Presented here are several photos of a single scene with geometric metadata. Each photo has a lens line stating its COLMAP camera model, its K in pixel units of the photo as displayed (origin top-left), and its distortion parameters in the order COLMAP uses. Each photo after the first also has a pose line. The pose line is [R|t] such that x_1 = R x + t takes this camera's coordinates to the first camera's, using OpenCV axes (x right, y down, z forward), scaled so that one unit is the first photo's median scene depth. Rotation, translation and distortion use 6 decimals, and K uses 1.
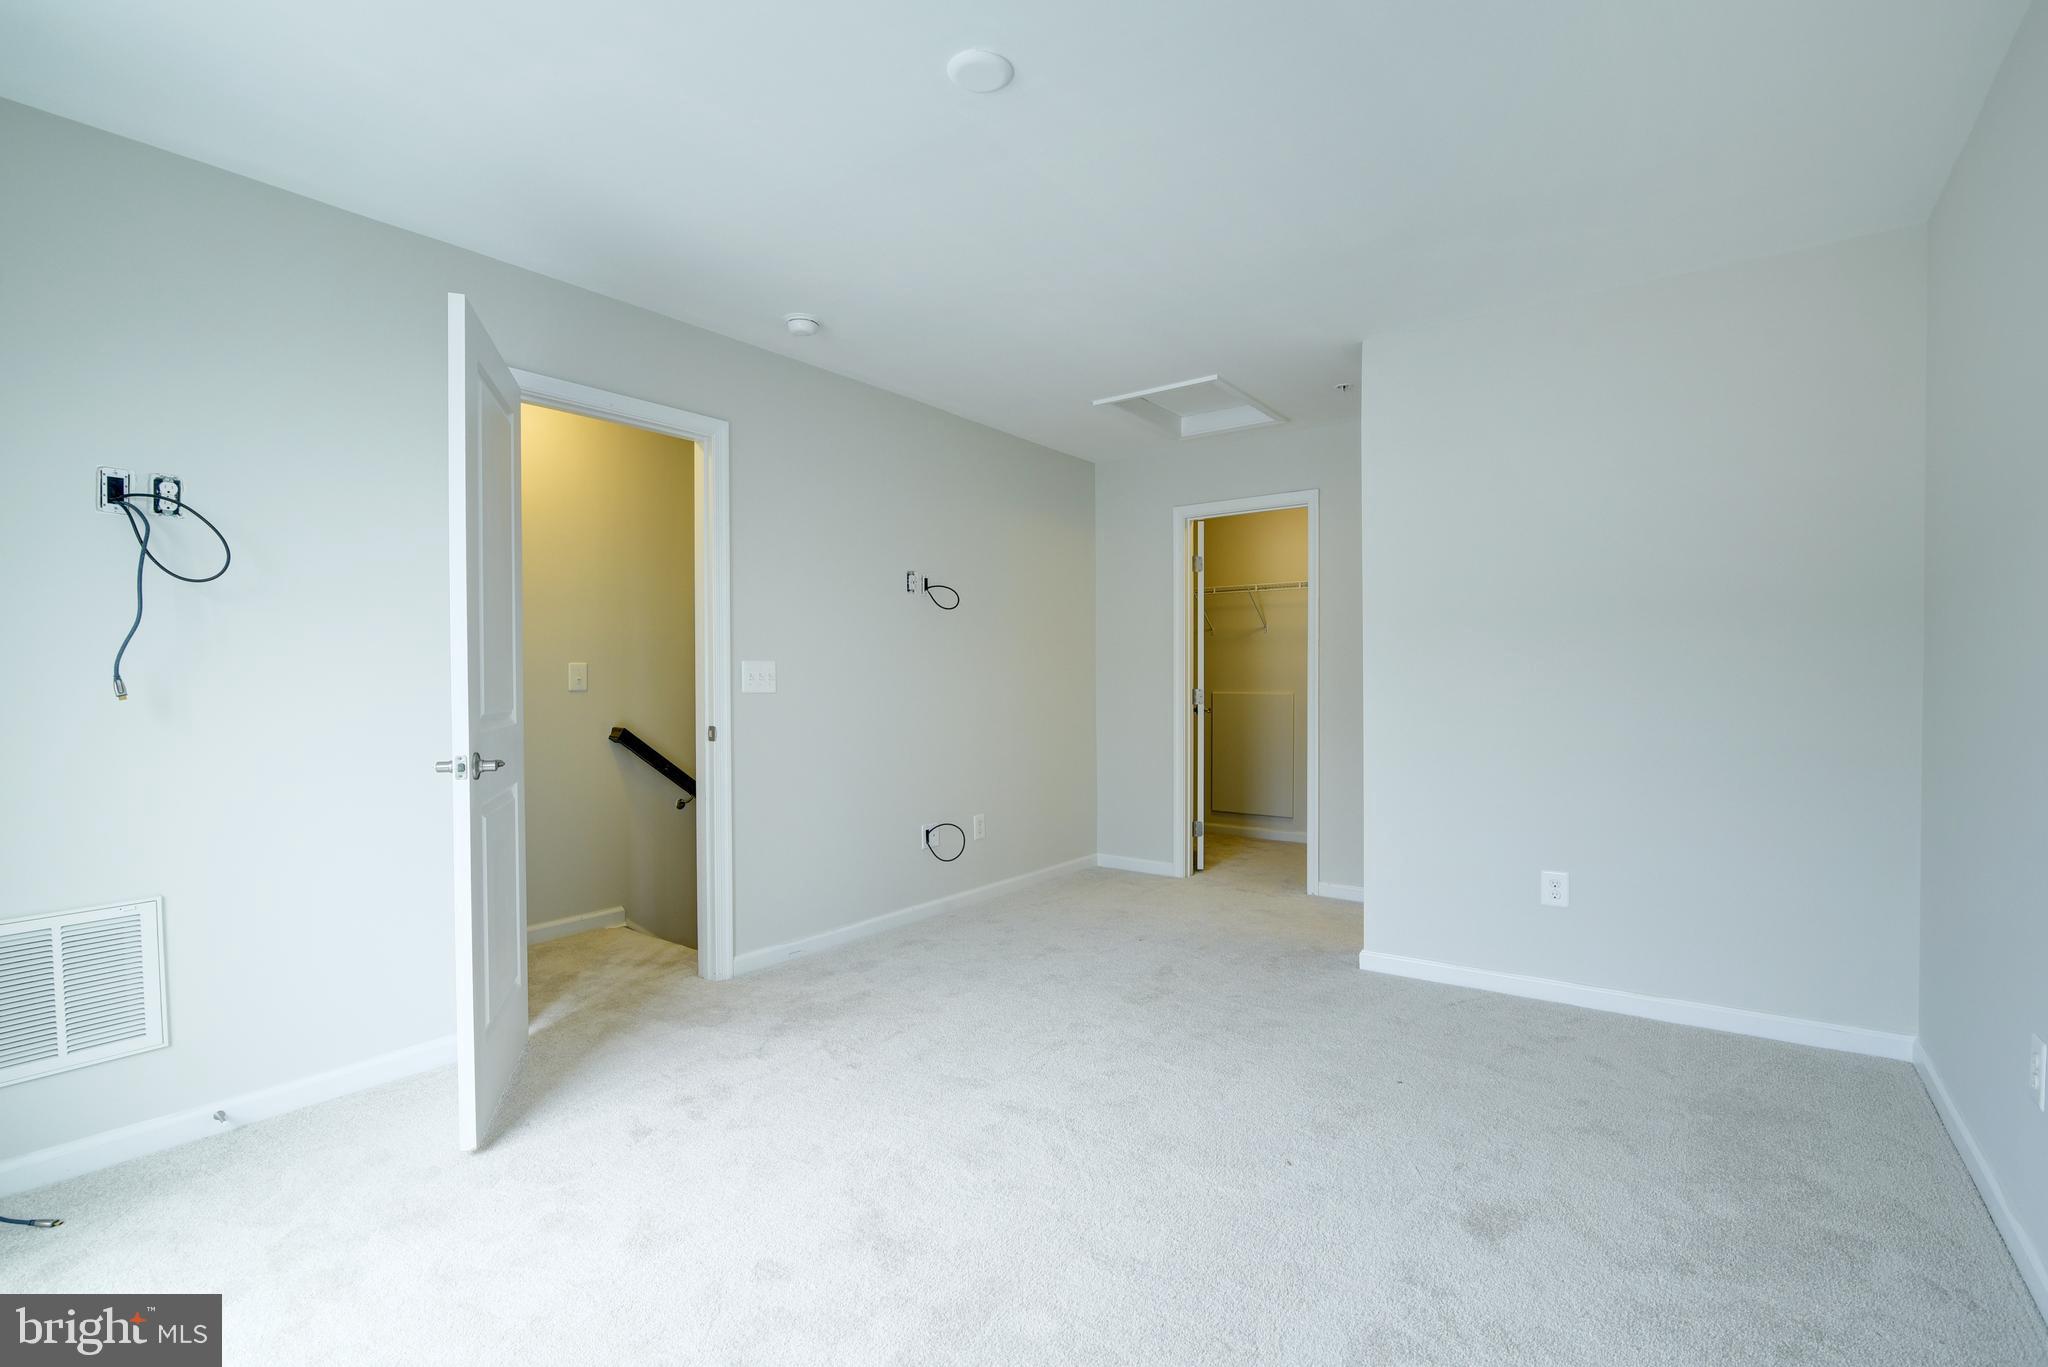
lens RADIAL K [[941.9, 0, 1021.5], [0, 941.9, 682.8], [0, 0, 1]] dist [-0.018742, 0.002328]
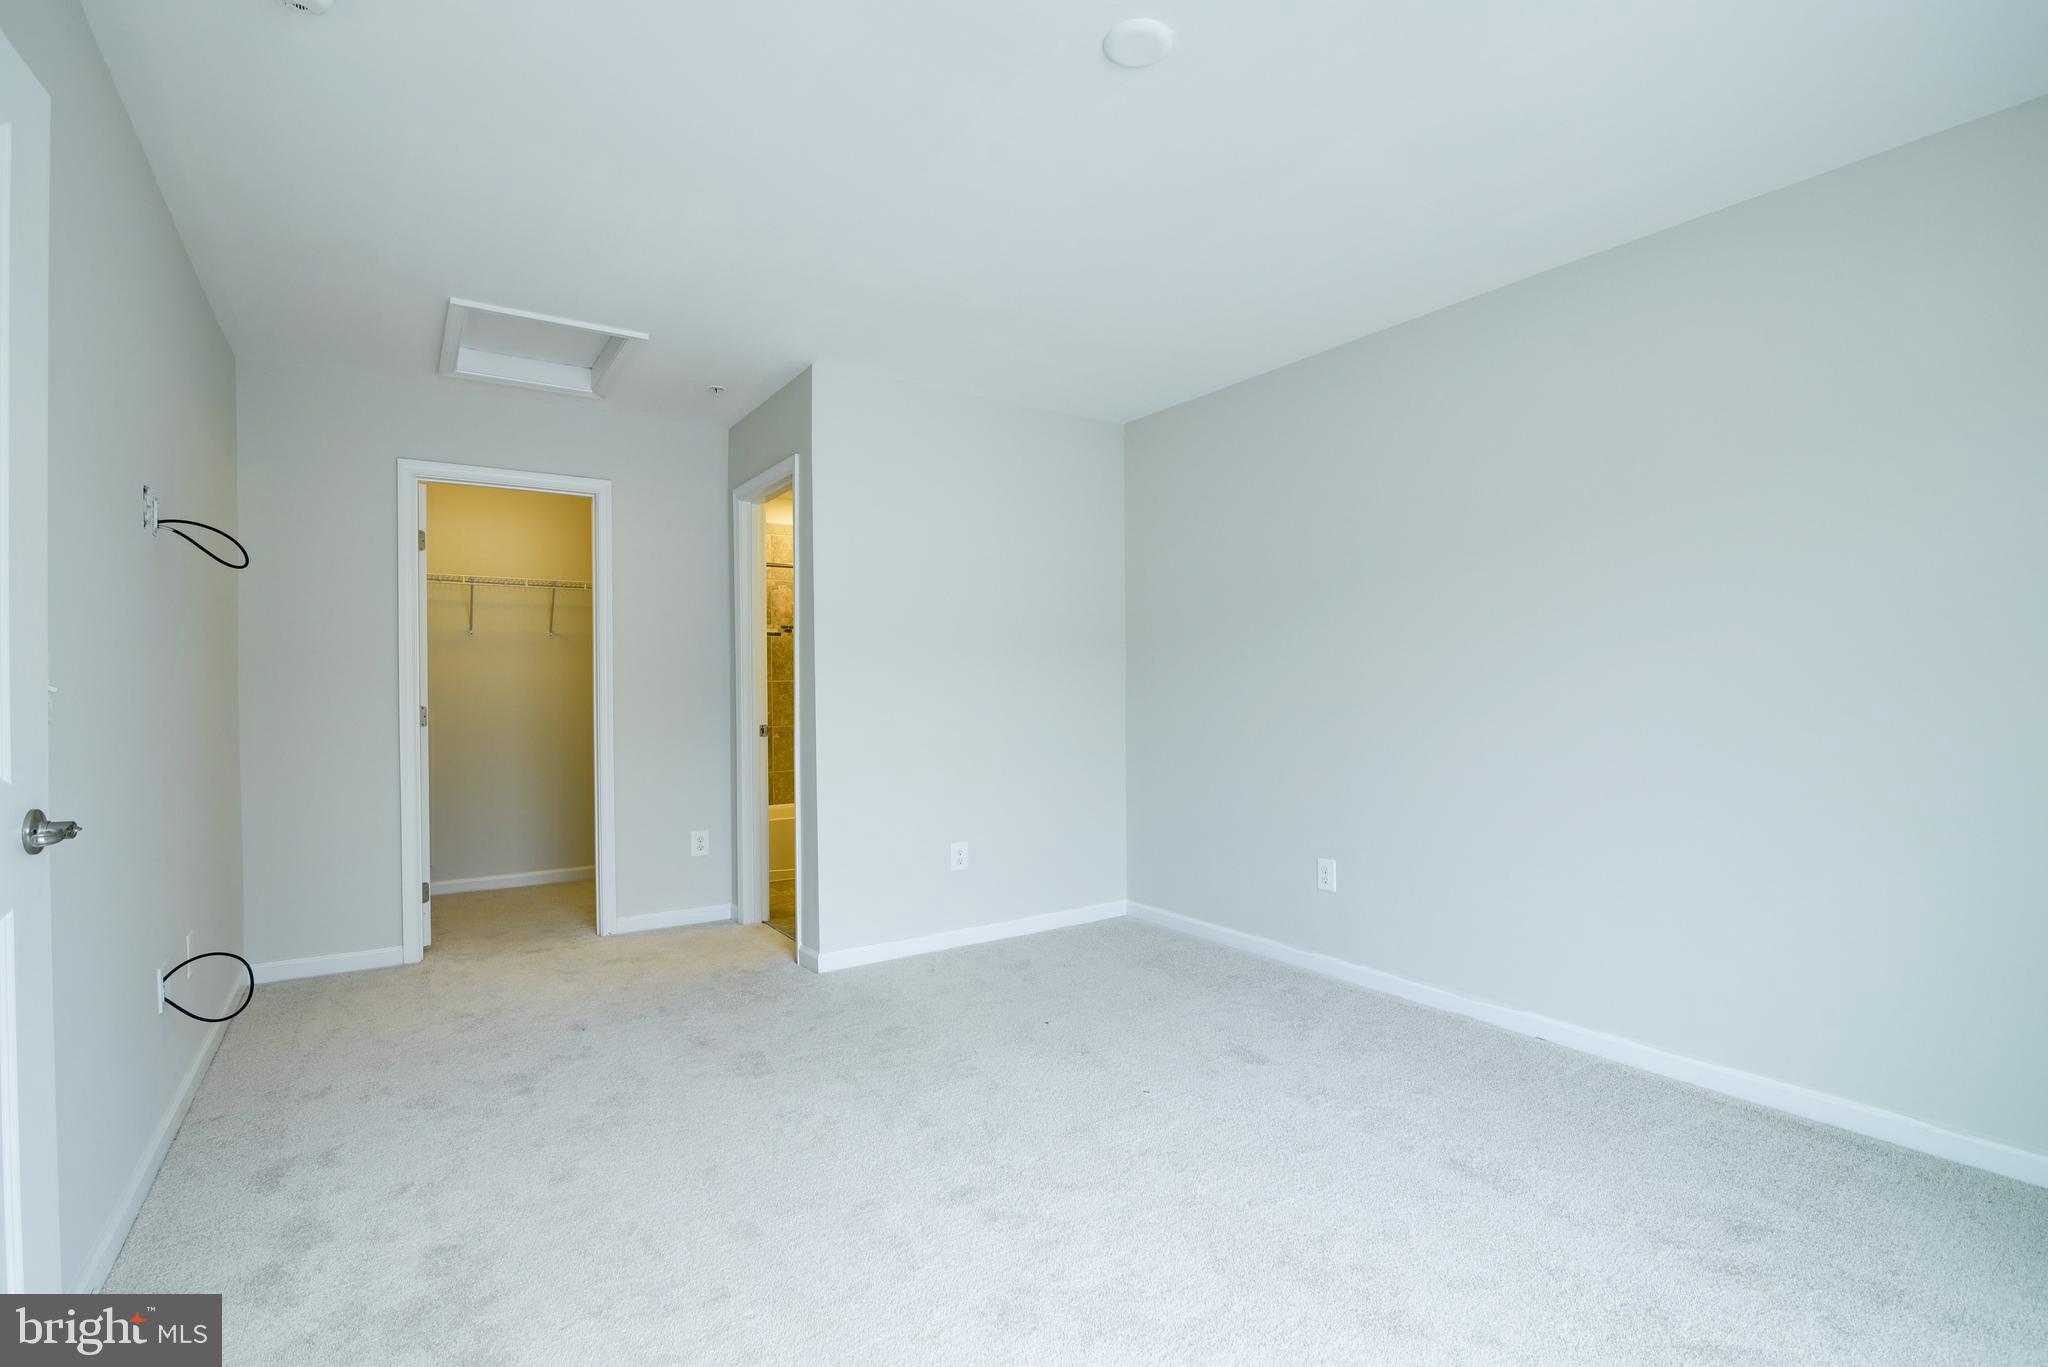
lens RADIAL K [[941.9, 0, 1025.3], [0, 941.9, 687.6], [0, 0, 1]] dist [-0.018742, 0.002328]
pose [[0.322320, 0.003680, 0.946623, -0.581667], [0.010486, 0.999917, -0.007458, 0.002750], [-0.946573, 0.012330, 0.322255, 0.486196]]
